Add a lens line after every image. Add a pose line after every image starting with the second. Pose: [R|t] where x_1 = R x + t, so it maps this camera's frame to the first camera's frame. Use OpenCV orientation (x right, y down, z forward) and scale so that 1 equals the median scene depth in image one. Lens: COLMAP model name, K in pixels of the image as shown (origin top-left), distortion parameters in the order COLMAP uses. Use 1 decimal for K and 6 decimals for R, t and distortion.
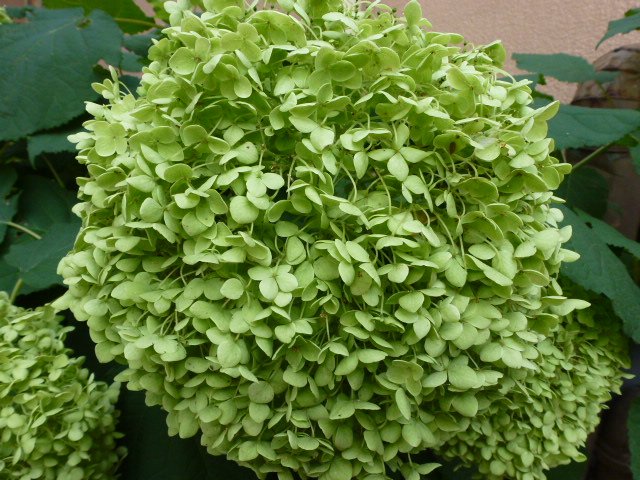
lens RADIAL K [[450.3, 0, 319.9], [0, 450.3, 240.9], [0, 0, 1]] dist [0.000624, 0.000883]
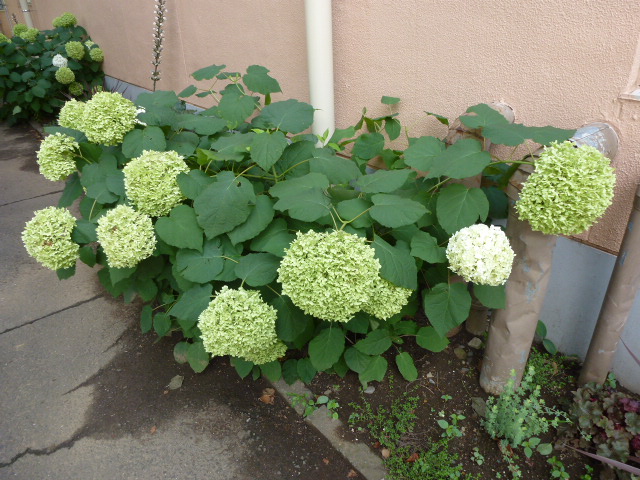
lens RADIAL K [[450.3, 0, 320.2], [0, 450.3, 239.6], [0, 0, 1]] dist [0.000624, 0.000883]
pose [[0.997149, -0.074877, -0.009310, -0.073850], [0.074561, 0.958914, 0.273724, -2.559049], [-0.011568, -0.273638, 0.961763, -5.322720]]
